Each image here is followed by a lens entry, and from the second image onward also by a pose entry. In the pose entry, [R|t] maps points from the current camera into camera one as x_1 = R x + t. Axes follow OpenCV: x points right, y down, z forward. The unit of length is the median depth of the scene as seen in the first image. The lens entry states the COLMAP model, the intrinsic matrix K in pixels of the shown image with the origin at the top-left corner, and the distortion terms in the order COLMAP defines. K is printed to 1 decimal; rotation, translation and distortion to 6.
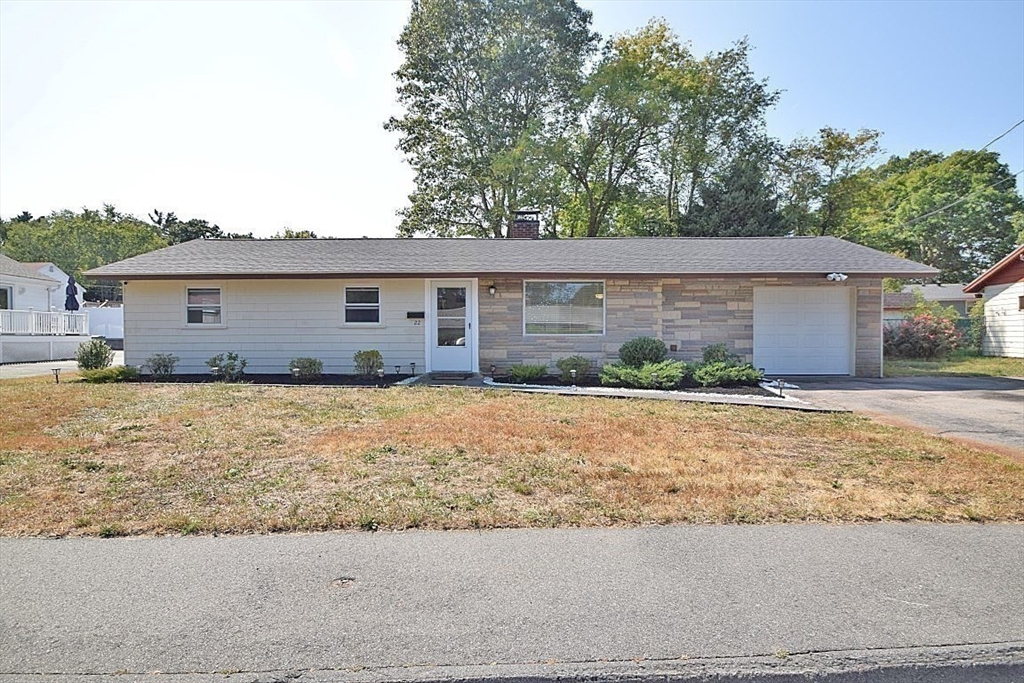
lens RADIAL K [[553.9, 0, 515.8], [0, 553.9, 346.4], [0, 0, 1]] dist [-0.012347, -0.012392]
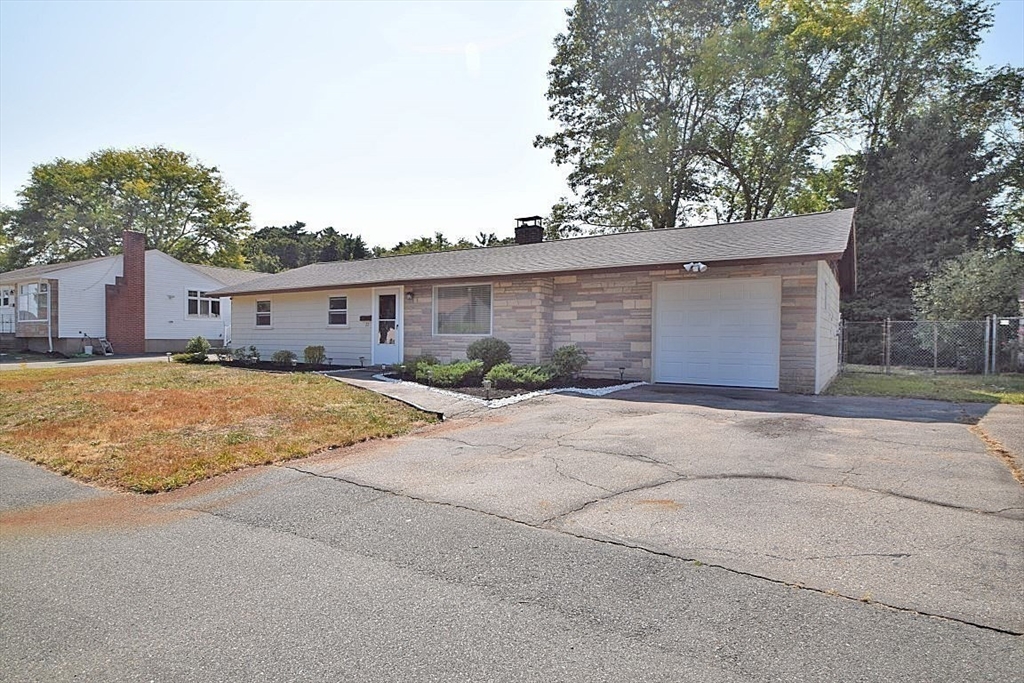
lens RADIAL K [[553.9, 0, 515.8], [0, 553.9, 346.4], [0, 0, 1]] dist [-0.012347, -0.012392]
pose [[0.844721, 0.017330, -0.534926, 0.719803], [-0.020167, 0.999796, 0.000544, -0.001636], [0.534826, 0.010328, 0.844899, 0.140508]]
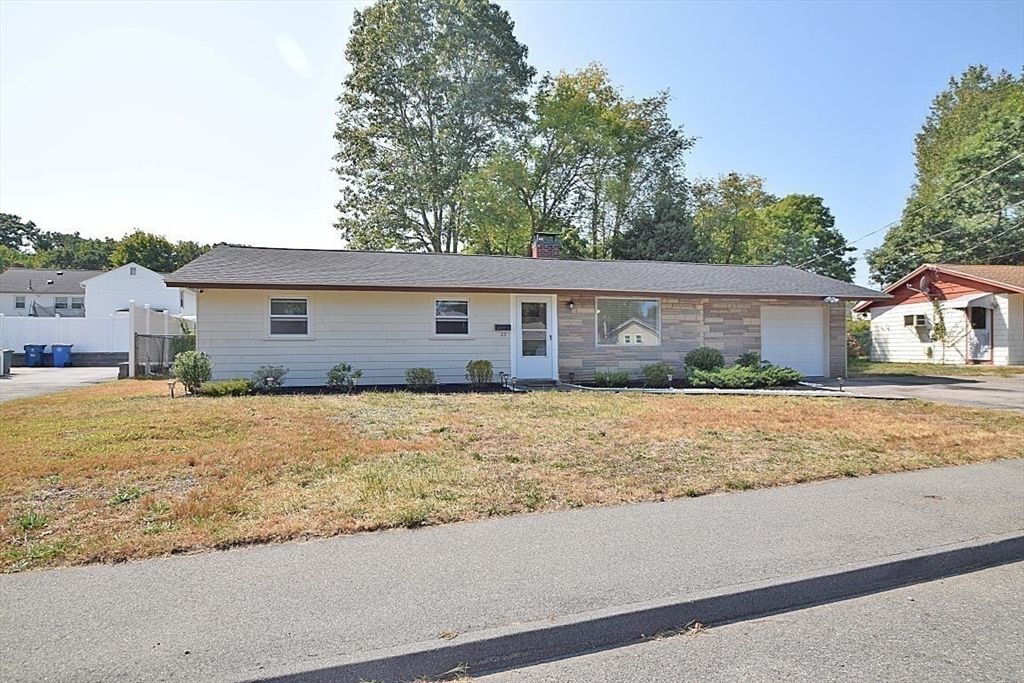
lens RADIAL K [[553.9, 0, 515.8], [0, 553.9, 346.4], [0, 0, 1]] dist [-0.012347, -0.012392]
pose [[0.965190, -0.002923, 0.261533, -0.419295], [0.009528, 0.999667, -0.023990, 0.006159], [-0.261375, 0.025647, 0.964896, -0.043915]]
